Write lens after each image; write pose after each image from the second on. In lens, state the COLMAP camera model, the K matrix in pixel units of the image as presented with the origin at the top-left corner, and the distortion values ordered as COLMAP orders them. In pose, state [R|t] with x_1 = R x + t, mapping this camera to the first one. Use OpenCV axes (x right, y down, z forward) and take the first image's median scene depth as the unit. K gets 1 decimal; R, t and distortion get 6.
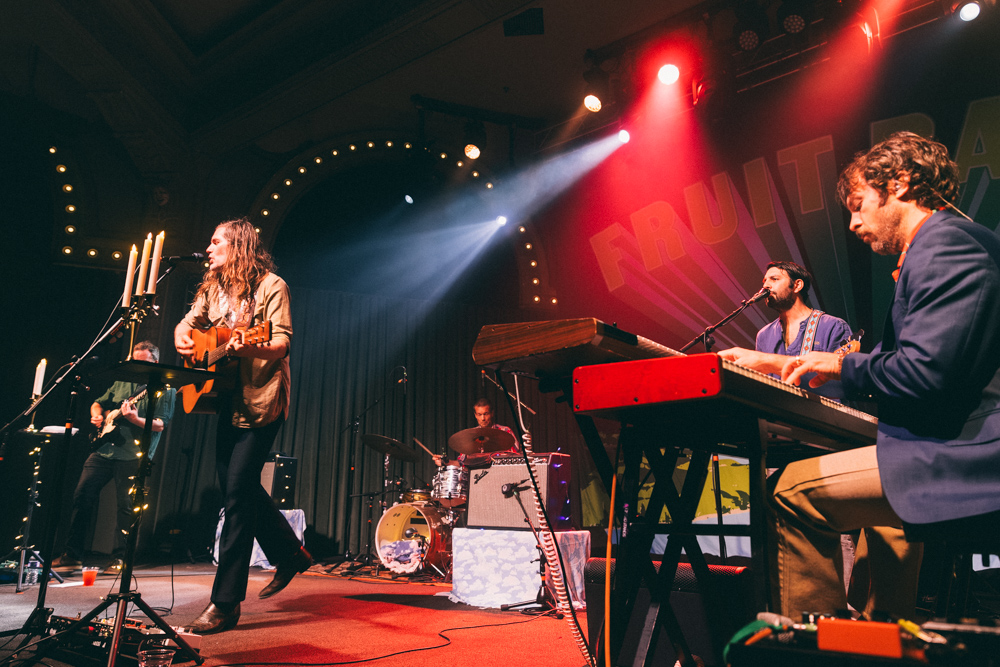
lens RADIAL K [[689.0, 0, 482.4], [0, 689.0, 329.3], [0, 0, 1]] dist [0.004552, 0.000124]
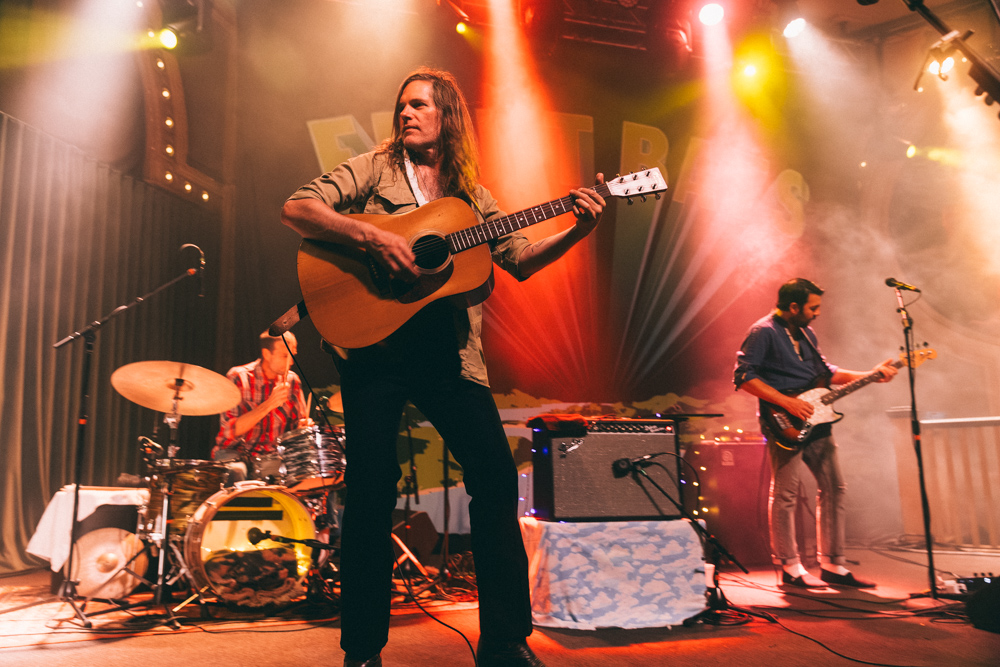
lens RADIAL K [[764.4, 0, 500.0], [0, 764.4, 333.5], [0, 0, 1]] dist [-0.010116, -0.005082]
pose [[0.561439, 0.140941, 0.815427, -0.766235], [-0.195739, 0.980045, -0.034623, 0.155421], [-0.804035, -0.140173, 0.577823, 0.691047]]
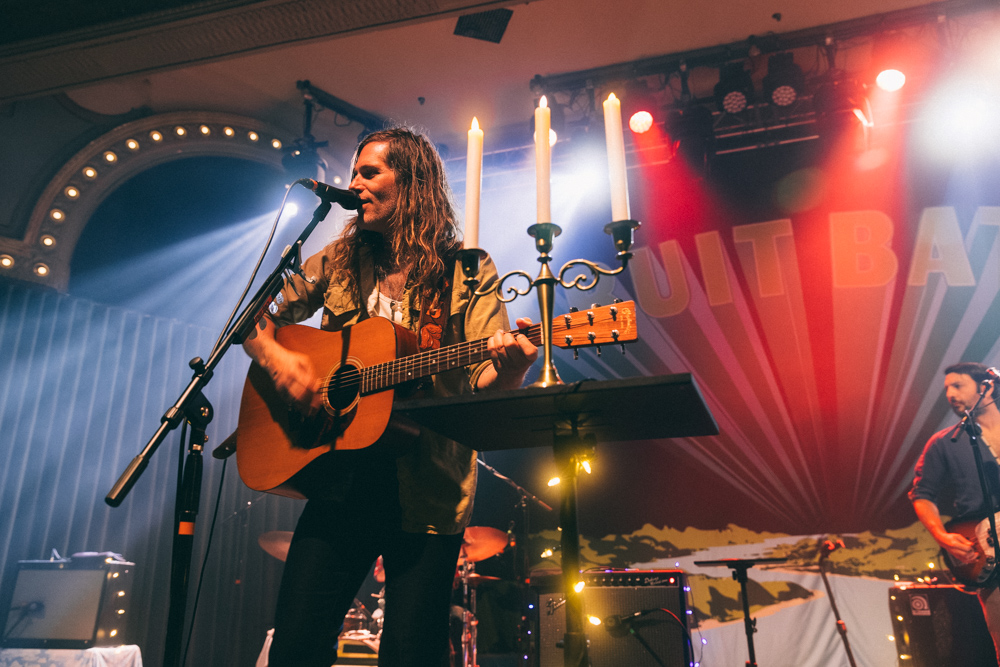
lens RADIAL K [[764.4, 0, 500.0], [0, 764.4, 333.5], [0, 0, 1]] dist [-0.010116, -0.005082]
pose [[0.925099, 0.119189, 0.360535, -0.394222], [-0.083734, 0.990121, -0.112469, 0.043573], [-0.370378, 0.073856, 0.925940, 0.339208]]
